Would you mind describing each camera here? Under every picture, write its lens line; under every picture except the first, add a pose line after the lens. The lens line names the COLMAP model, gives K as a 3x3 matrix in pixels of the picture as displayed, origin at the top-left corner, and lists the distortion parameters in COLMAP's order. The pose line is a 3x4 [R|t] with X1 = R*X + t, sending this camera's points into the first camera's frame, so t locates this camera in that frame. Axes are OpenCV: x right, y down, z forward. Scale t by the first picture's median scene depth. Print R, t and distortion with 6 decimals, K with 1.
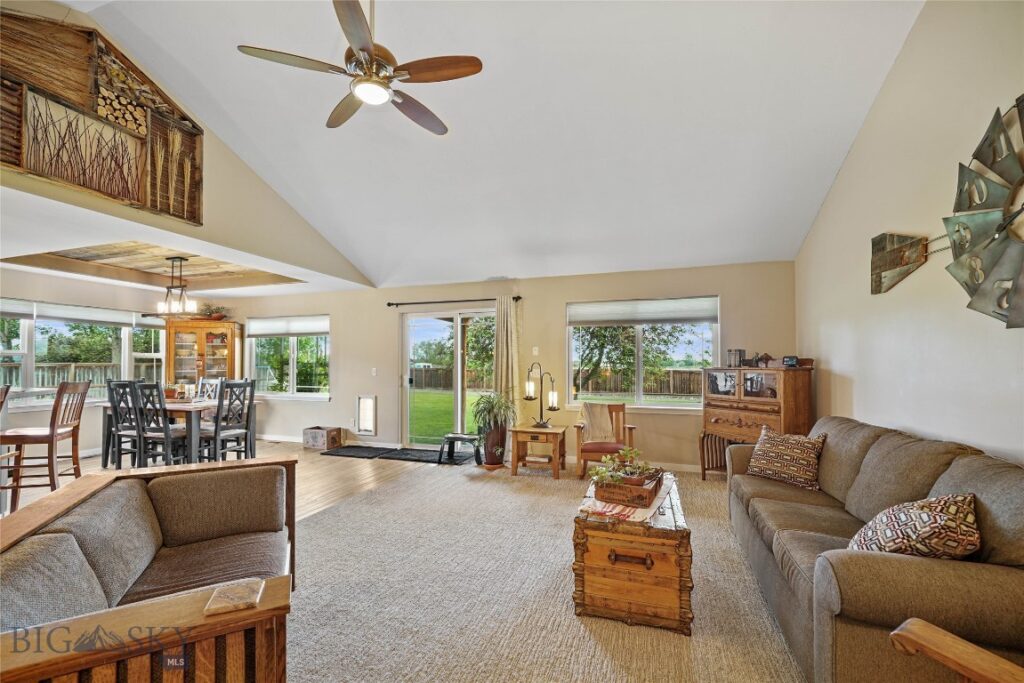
lens RADIAL K [[417.0, 0, 508.6], [0, 417.0, 358.8], [0, 0, 1]] dist [-0.001215, 0.000152]
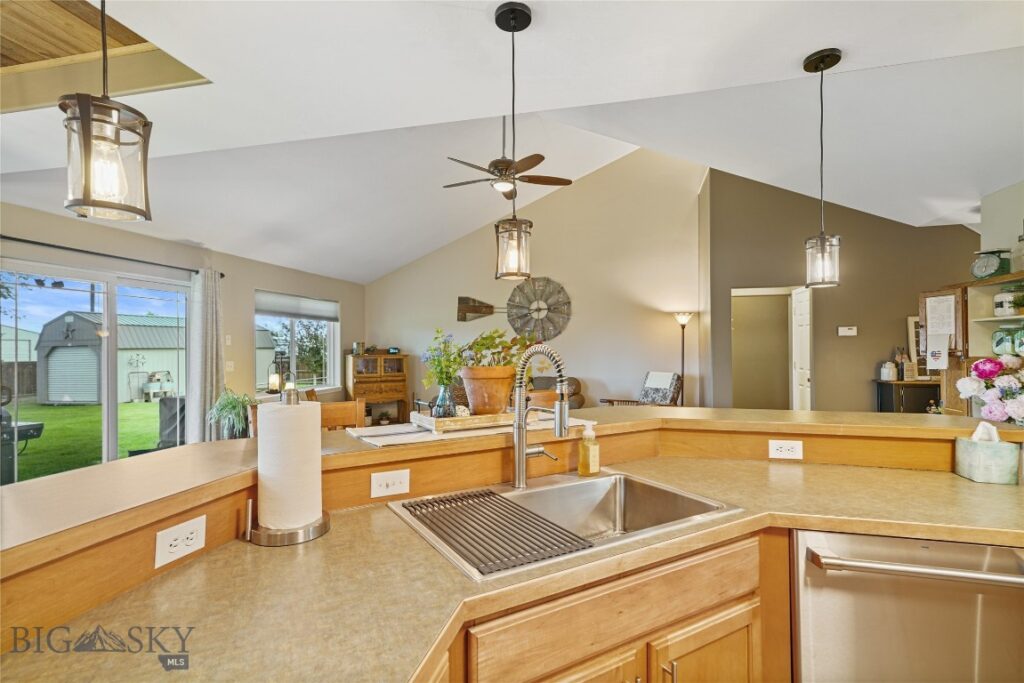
lens RADIAL K [[497.3, 0, 508.4], [0, 497.3, 343.9], [0, 0, 1]] dist [0.016195, 0.000600]
pose [[-0.078642, 0.007146, 0.996877, -1.106901], [-0.005604, 0.999955, -0.007610, -0.007223], [-0.996887, -0.006185, -0.078598, 0.562644]]
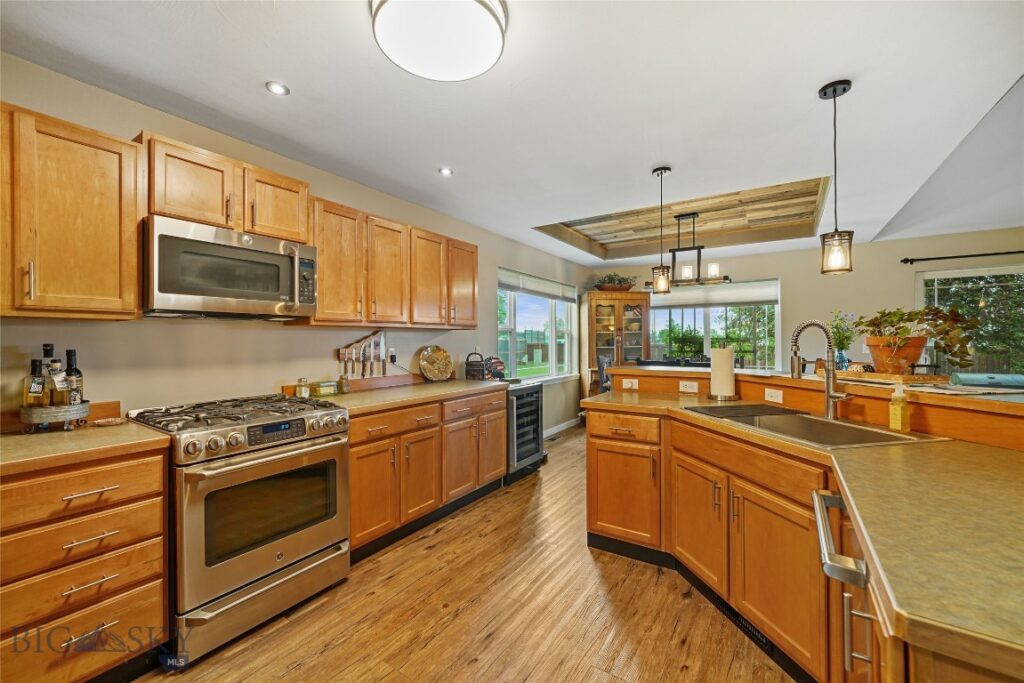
lens RADIAL K [[411.9, 0, 506.9], [0, 411.9, 339.4], [0, 0, 1]] dist [-0.004294, -0.000203]
pose [[0.964690, -0.003652, -0.263362, -0.979653], [0.006483, 0.999930, 0.009880, 0.002435], [0.263307, -0.011238, 0.964647, 0.092183]]
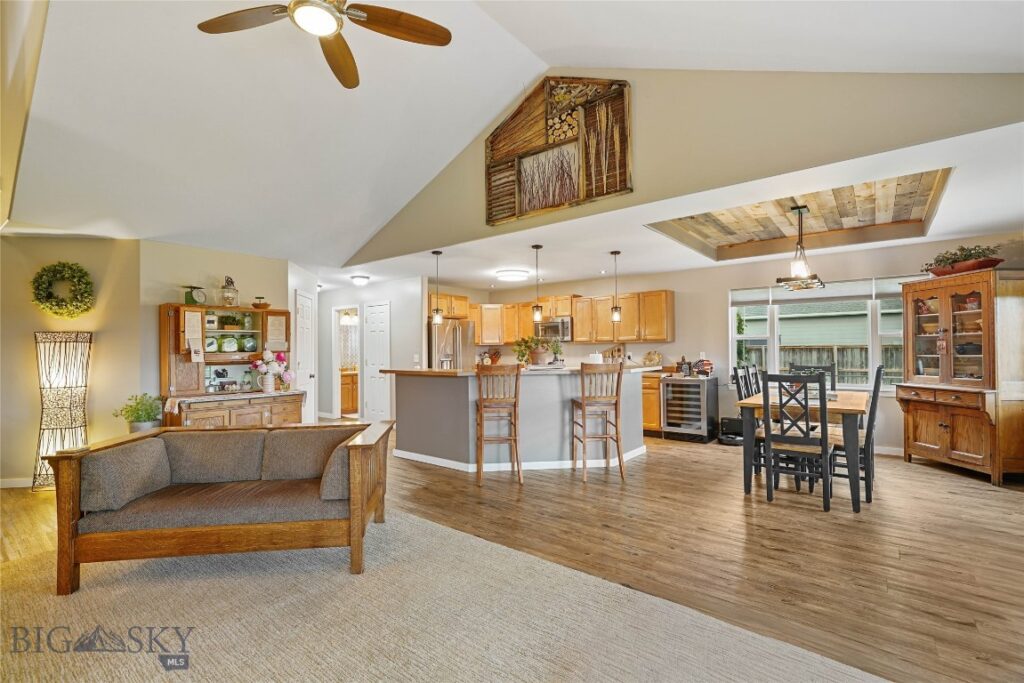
lens RADIAL K [[460.9, 0, 510.0], [0, 460.9, 343.0], [0, 0, 1]] dist [0.007794, 0.000432]
pose [[-0.340736, -0.009617, -0.940110, 0.196282], [0.021167, 0.999616, -0.017897, 0.010939], [0.939921, -0.025997, -0.340402, 0.824085]]
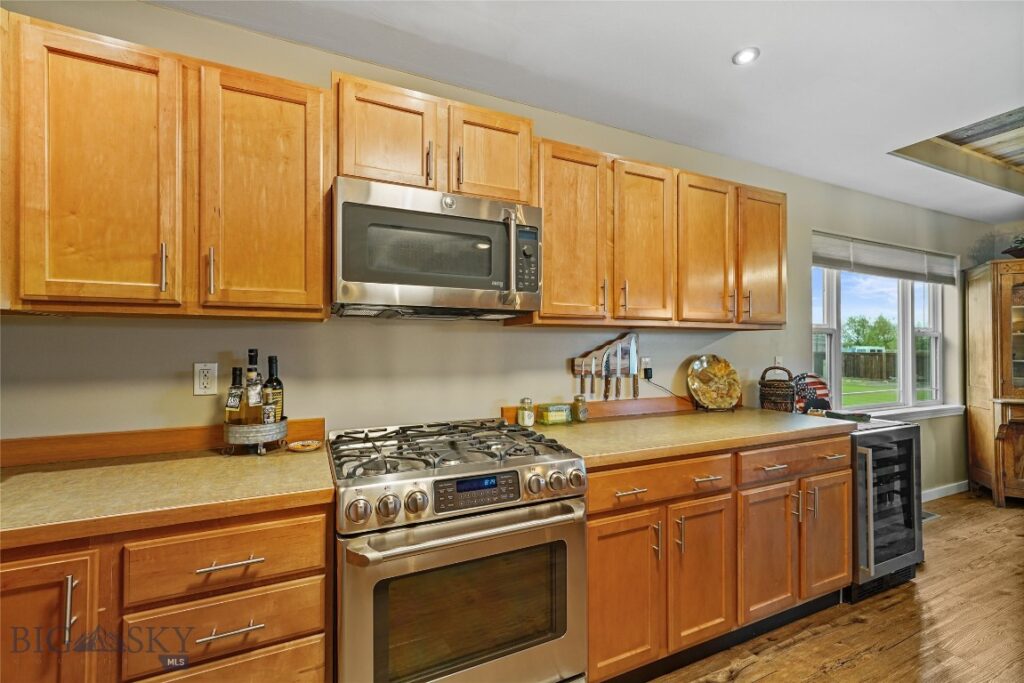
lens RADIAL K [[435.7, 0, 512.0], [0, 435.7, 341.5], [0, 0, 1]] dist [0.015439, 0.000049]
pose [[0.691842, -0.007207, -0.722013, -1.085749], [0.007207, 0.999969, -0.003076, 0.004094], [0.722013, -0.003075, 0.691872, 0.239338]]
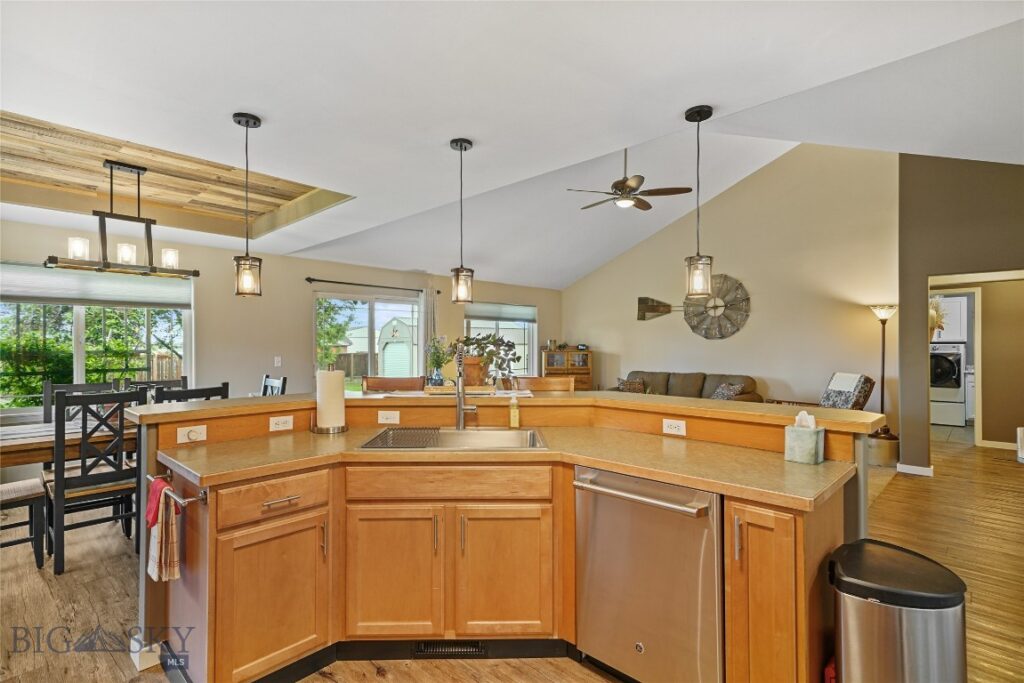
lens RADIAL K [[497.3, 0, 508.4], [0, 497.3, 343.9], [0, 0, 1]] dist [0.016195, 0.000600]
pose [[0.428924, 0.001206, 0.903340, -1.244437], [-0.009078, 0.999954, 0.002975, -0.010764], [-0.903295, -0.009476, 0.428916, 0.261443]]
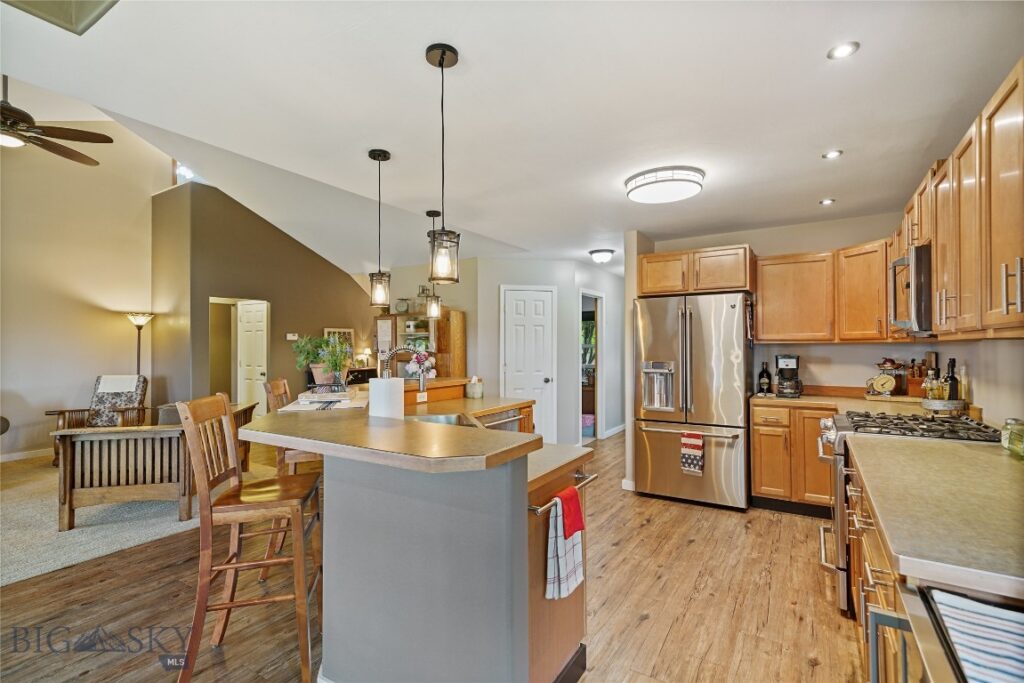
lens RADIAL K [[481.5, 0, 507.7], [0, 481.5, 342.9], [0, 0, 1]] dist [0.015533, 0.000452]
pose [[-0.971055, 0.006114, 0.238777, -1.053629], [0.002172, 0.999857, -0.016765, -0.002642], [-0.238846, -0.015761, -0.970930, 1.022049]]
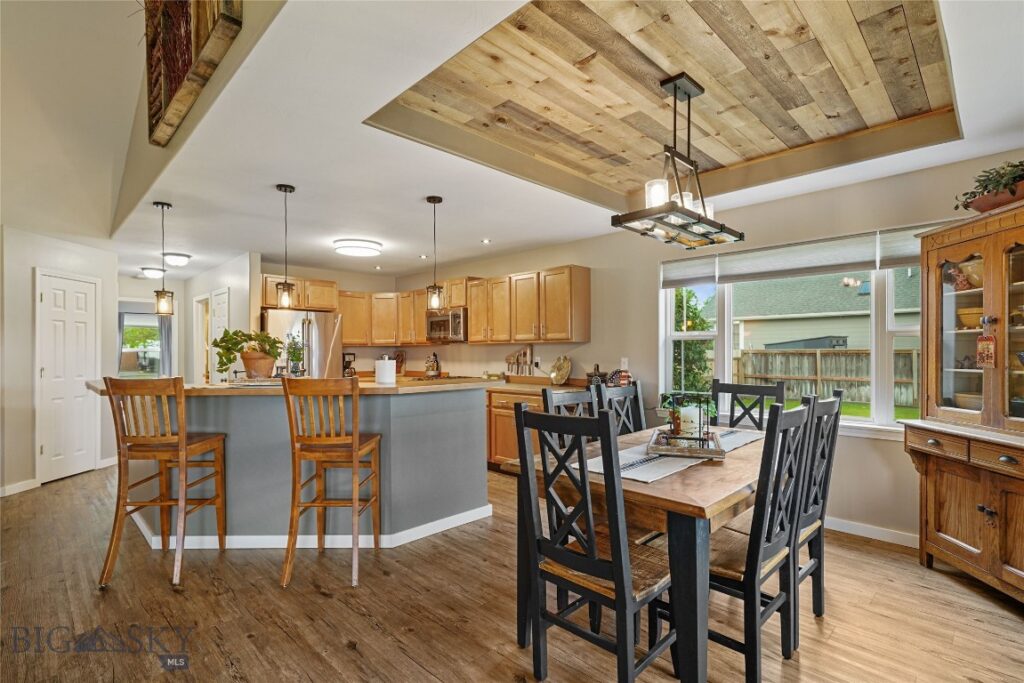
lens RADIAL K [[483.7, 0, 511.3], [0, 483.7, 351.1], [0, 0, 1]] dist [0.013927, 0.000135]
pose [[-0.445768, 0.000396, -0.895148, -0.324297], [0.013522, 0.999889, -0.006291, 0.014348], [0.895046, -0.014909, -0.445724, 1.114809]]
